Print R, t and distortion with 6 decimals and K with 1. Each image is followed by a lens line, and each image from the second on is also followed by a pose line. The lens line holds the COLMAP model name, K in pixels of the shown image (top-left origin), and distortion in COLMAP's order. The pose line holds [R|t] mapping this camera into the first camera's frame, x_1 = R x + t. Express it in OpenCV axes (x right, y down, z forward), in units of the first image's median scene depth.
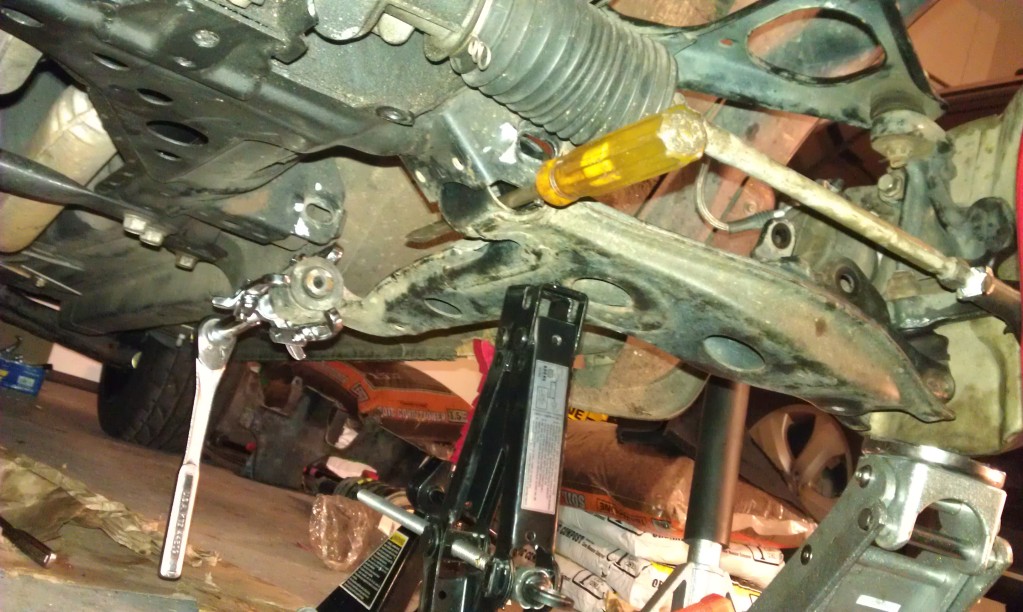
lens RADIAL K [[1051.3, 0, 511.5], [0, 1051.3, 306.0], [0, 0, 1]] dist [0.008220, -0.210823]
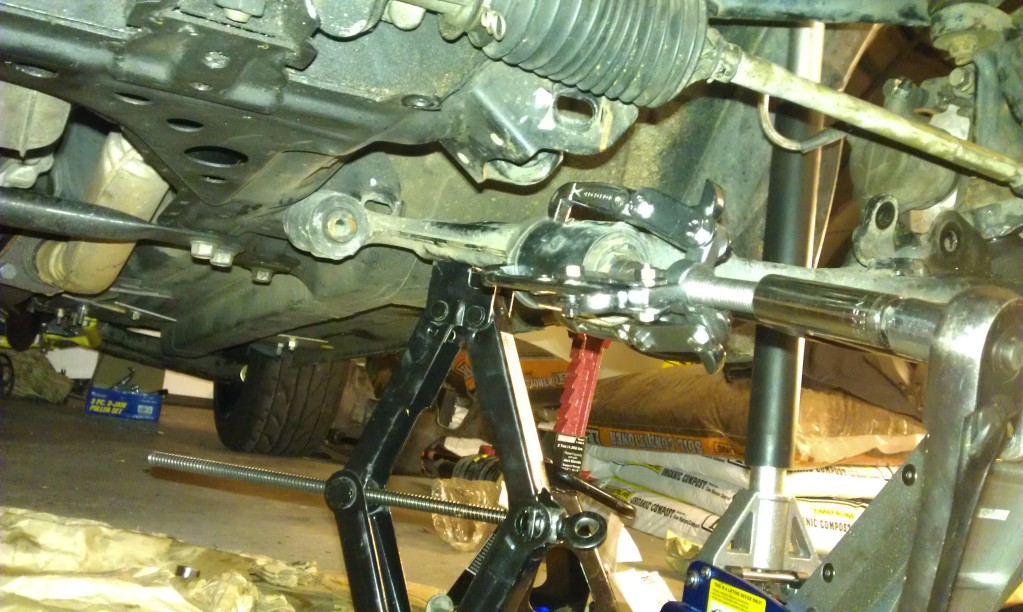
lens RADIAL K [[1051.3, 0, 511.5], [0, 1051.3, 306.0], [0, 0, 1]] dist [0.008220, -0.210823]
pose [[0.983182, -0.157313, -0.092763, 0.018119], [0.160632, 0.986576, 0.029426, -0.006499], [0.086889, -0.043831, 0.995253, 0.019985]]
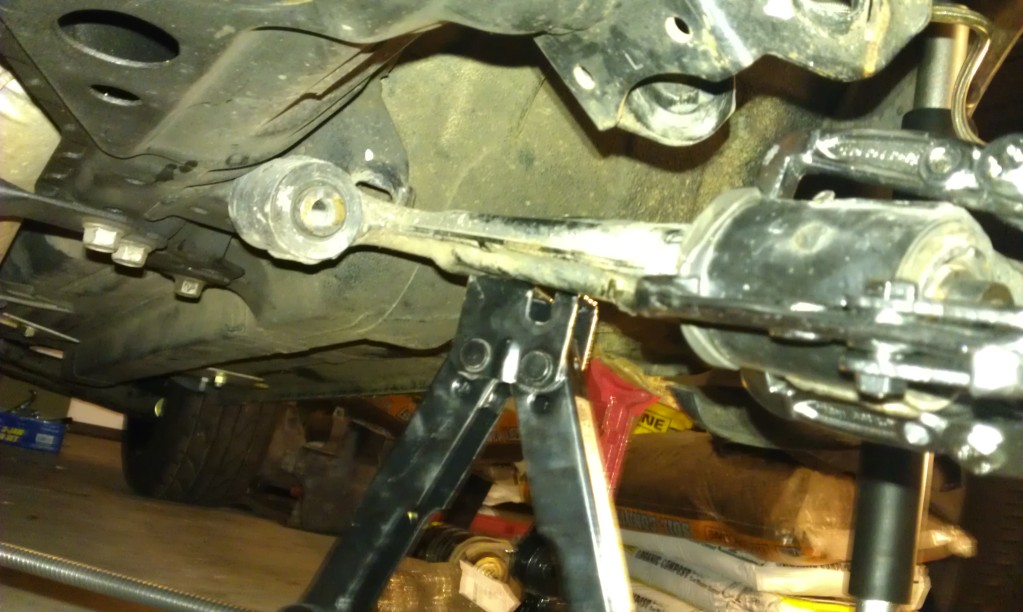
lens RADIAL K [[1091.1, 0, 537.9], [0, 1091.1, 309.6], [0, 0, 1]] dist [0.005253, -0.168323]
pose [[0.996012, -0.088501, -0.011316, -0.079082], [0.088489, 0.996076, -0.001557, -0.006235], [0.011409, 0.000549, 0.999935, 0.316165]]
